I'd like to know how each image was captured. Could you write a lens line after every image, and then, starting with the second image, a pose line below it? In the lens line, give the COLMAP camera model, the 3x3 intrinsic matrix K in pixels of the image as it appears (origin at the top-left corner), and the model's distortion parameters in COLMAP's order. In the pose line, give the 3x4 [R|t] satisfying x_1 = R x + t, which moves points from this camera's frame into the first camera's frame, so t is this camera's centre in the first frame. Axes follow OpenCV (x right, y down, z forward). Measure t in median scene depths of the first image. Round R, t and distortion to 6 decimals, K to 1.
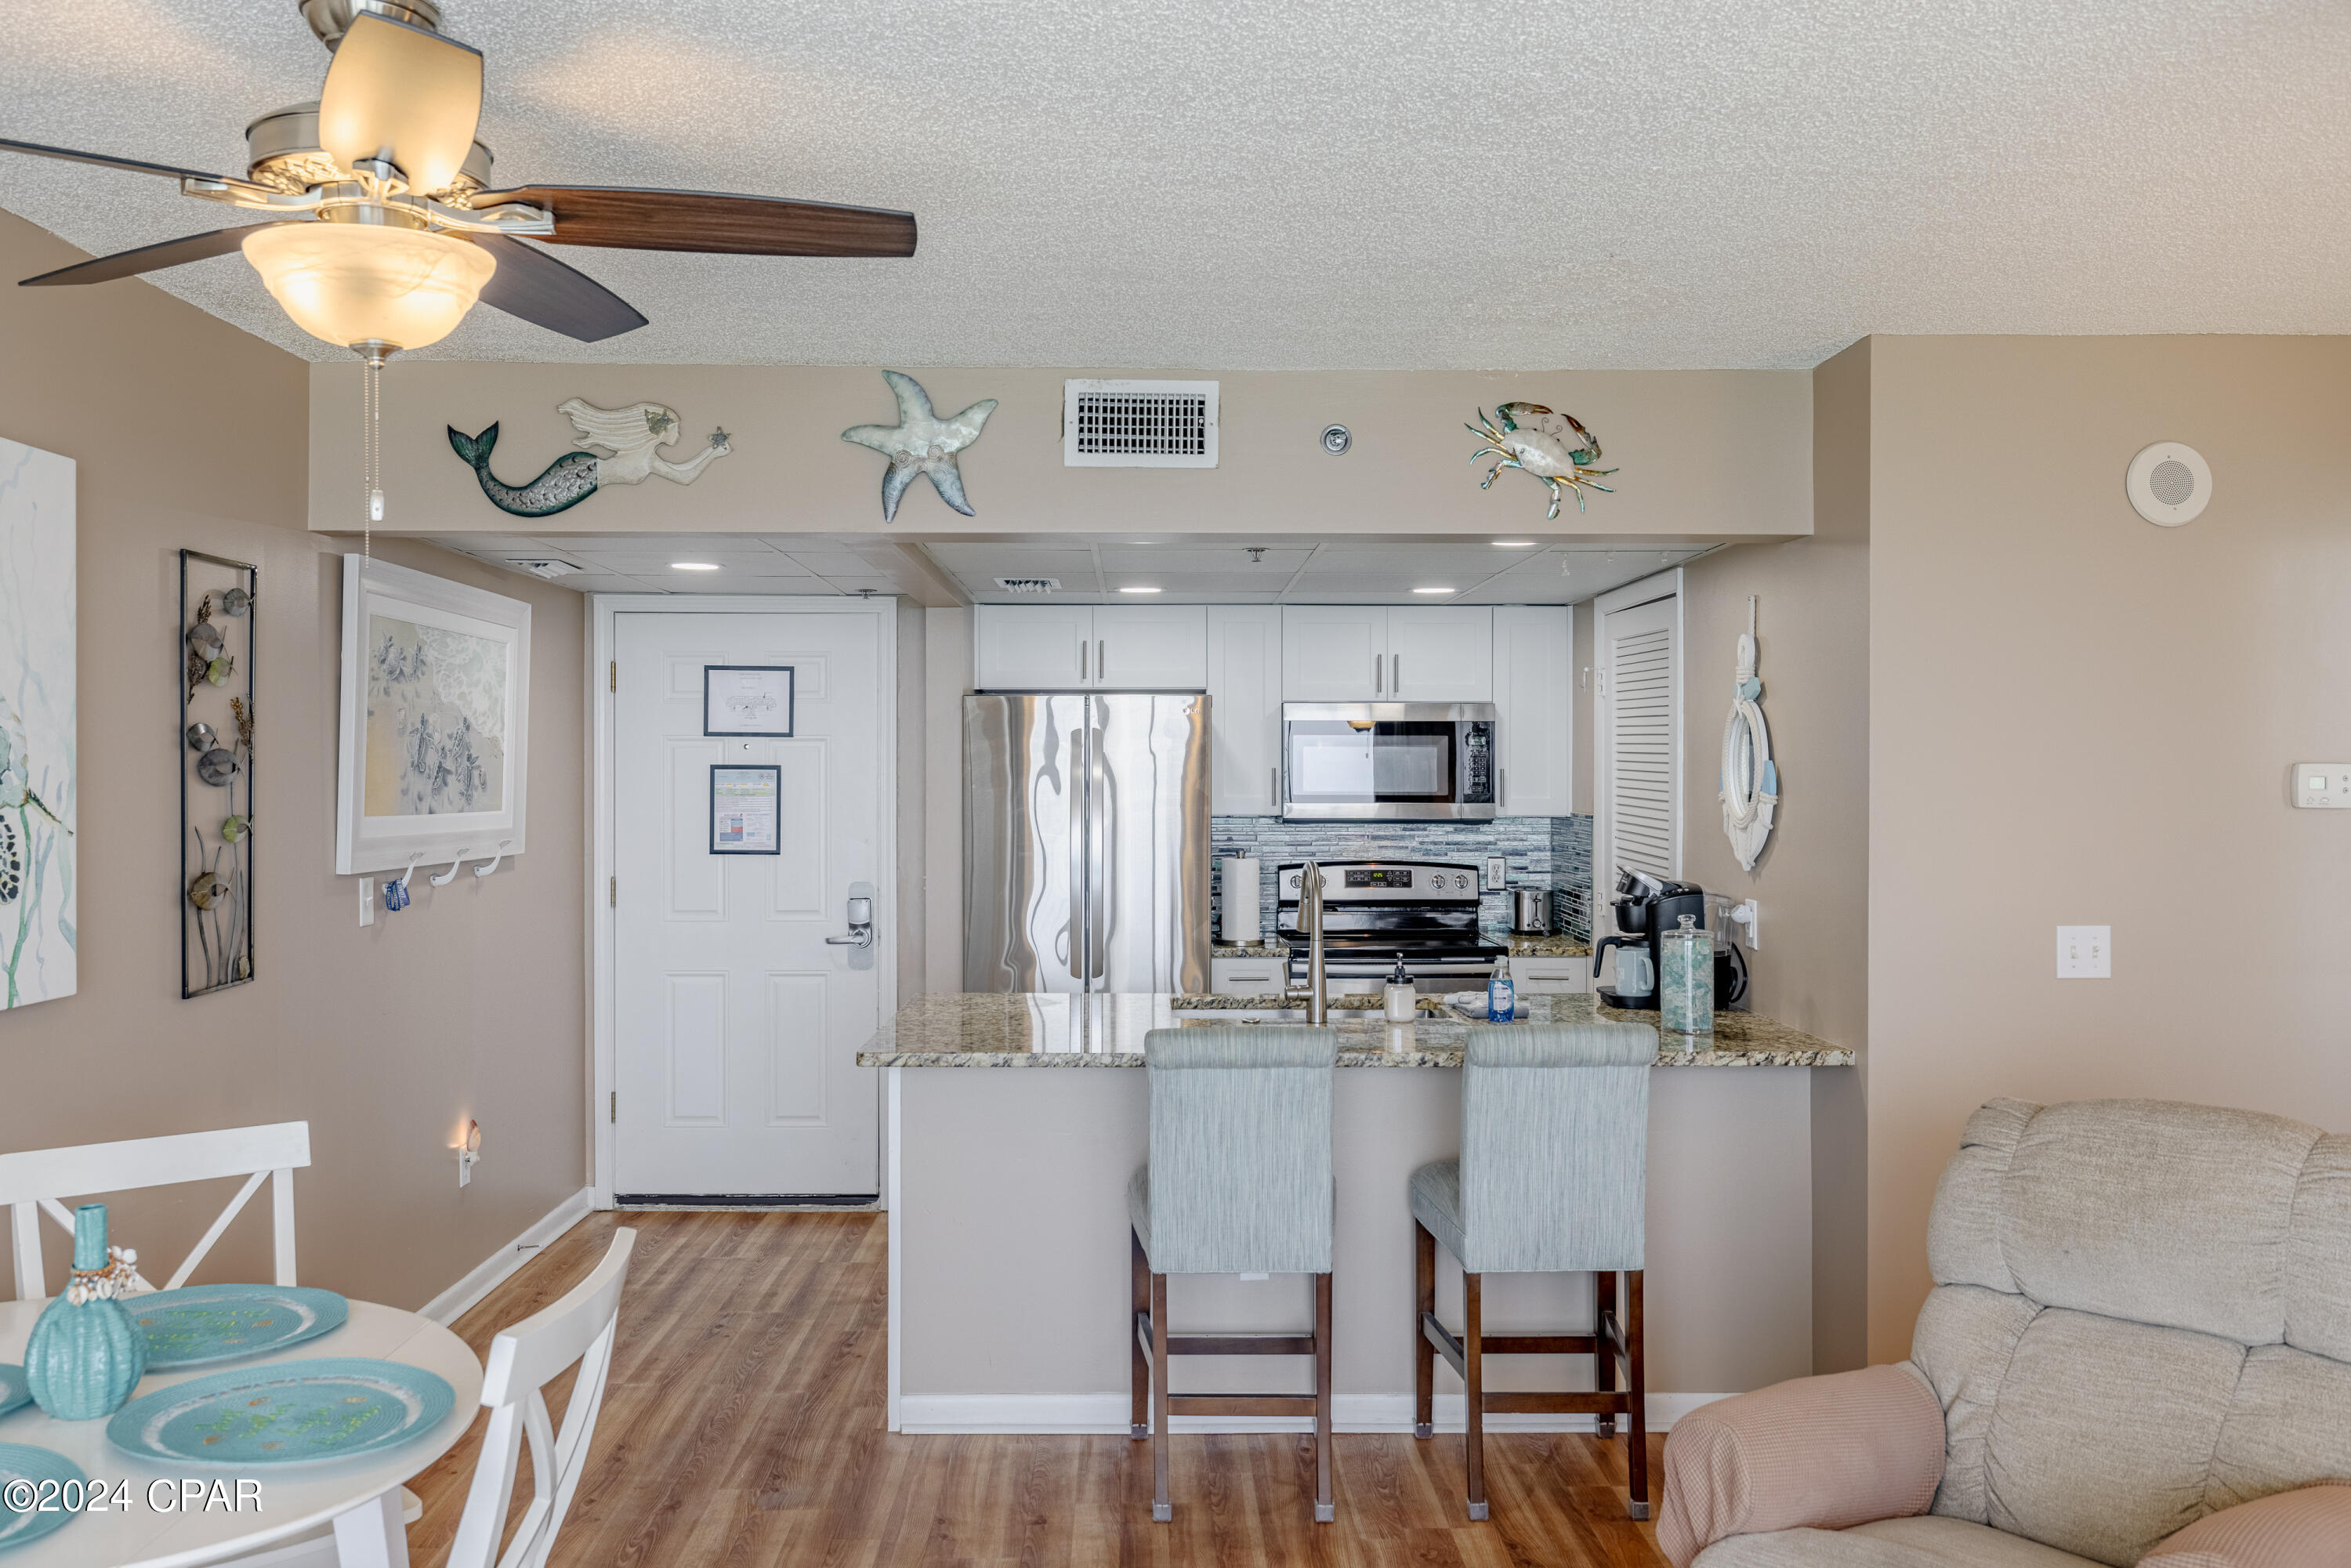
lens RADIAL K [[1869.8, 0, 1150.9], [0, 1869.8, 776.0], [0, 0, 1]] dist [0.009008, -0.019873]
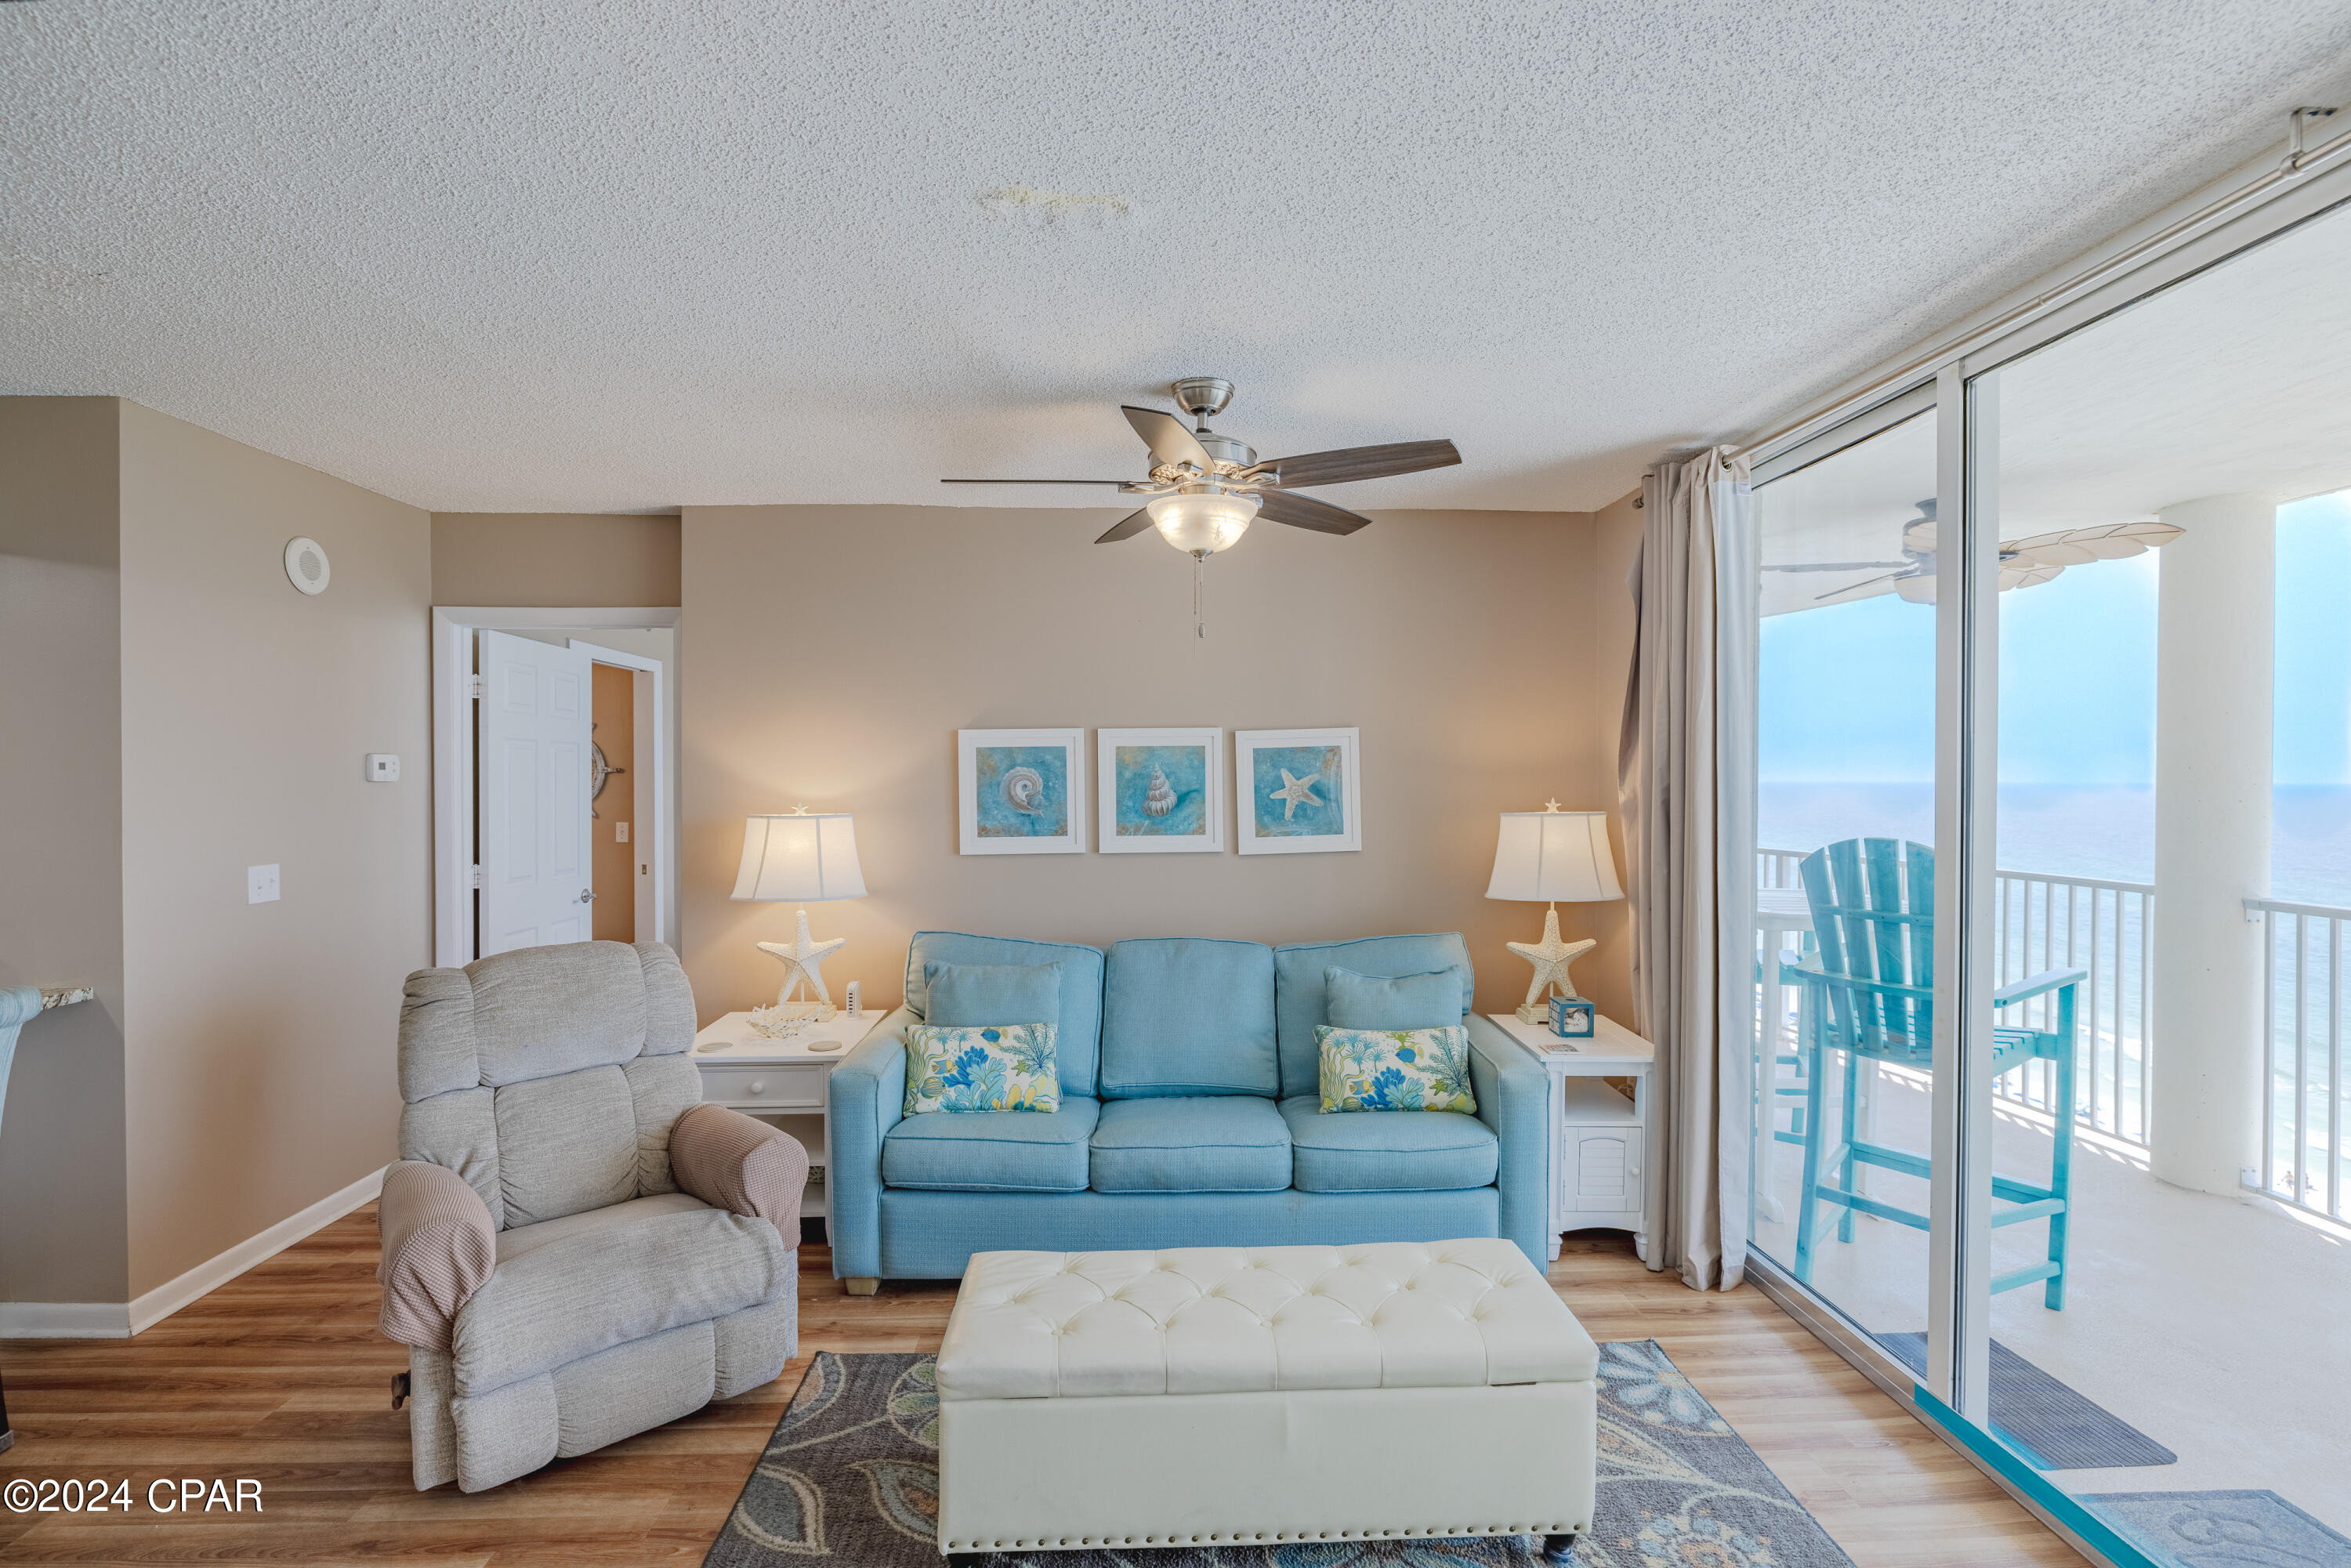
lens RADIAL K [[1080.2, 0, 1170.7], [0, 1080.2, 789.8], [0, 0, 1]] dist [-0.011241, 0.002247]
pose [[-0.032608, -0.013439, 0.999378, -0.312877], [0.003393, 0.999902, 0.013556, 0.012862], [-0.999462, 0.003833, -0.032559, 0.312642]]
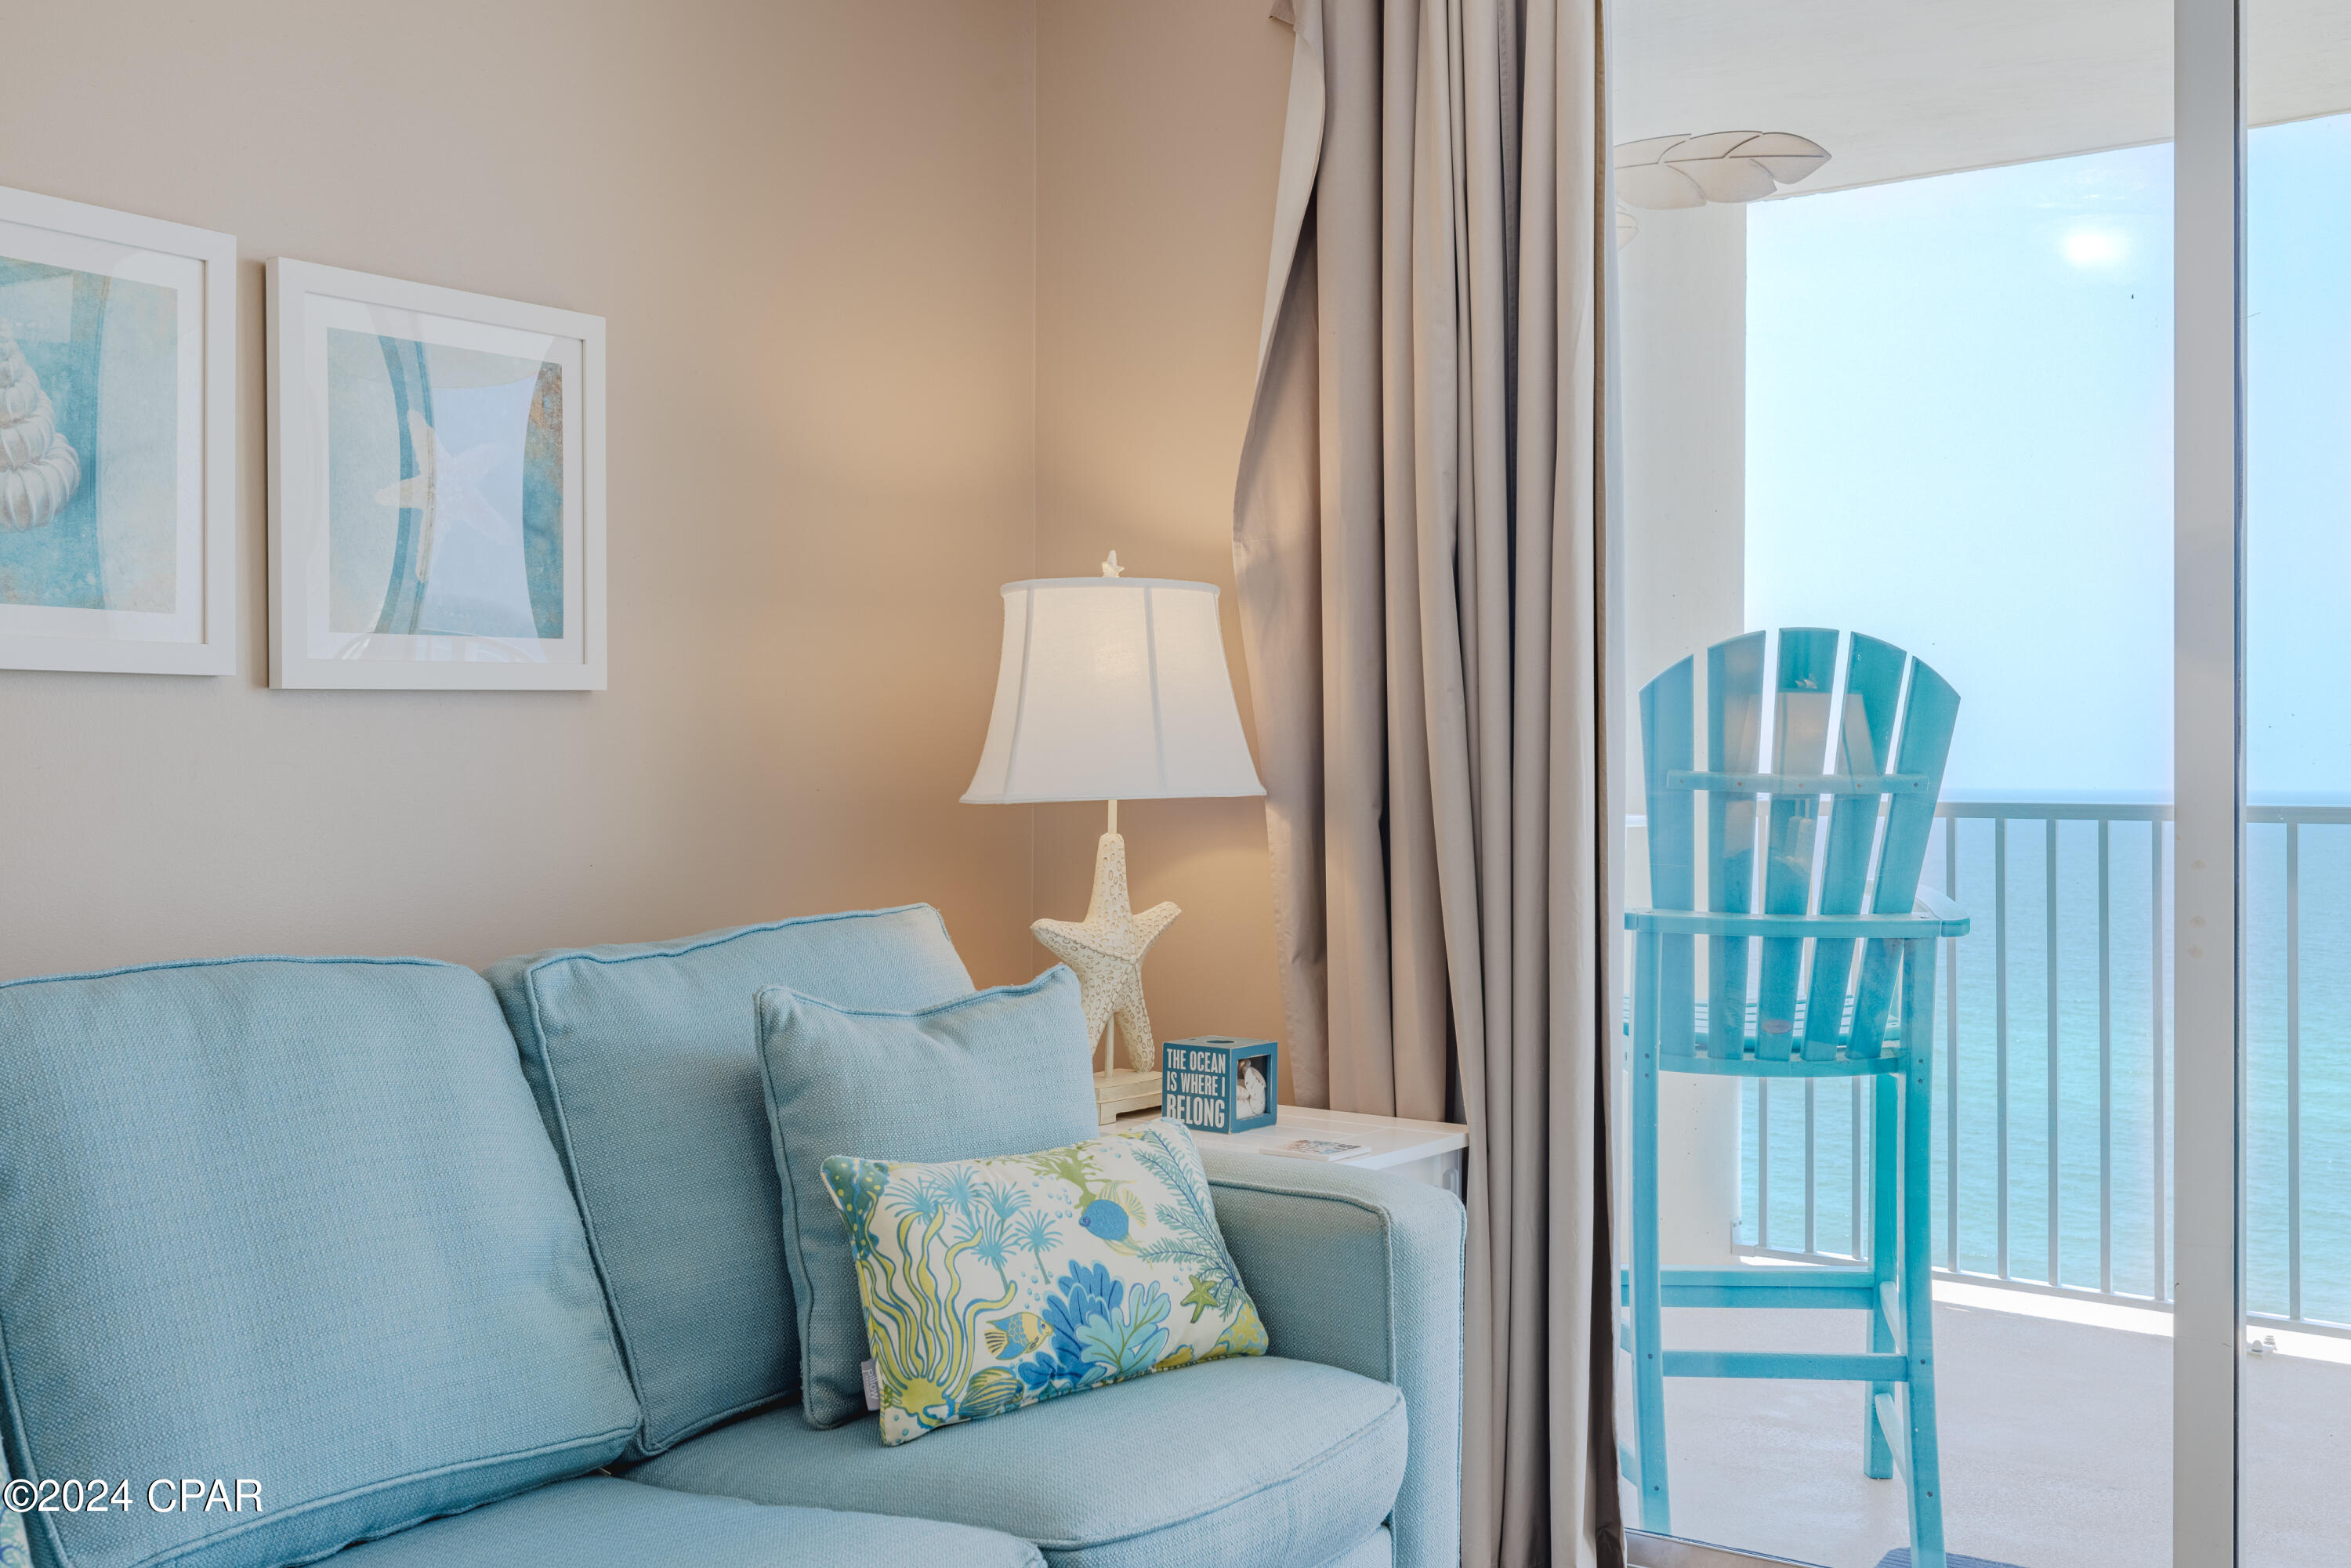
lens RADIAL K [[2283.2, 0, 1170.4], [0, 2283.2, 766.5], [0, 0, 1]] dist [0.007691, 0.000000]
pose [[-0.831150, -0.004546, 0.556029, 0.113473], [-0.004531, 0.999989, 0.001403, 0.098594], [-0.556029, -0.001353, -0.831162, 0.570572]]
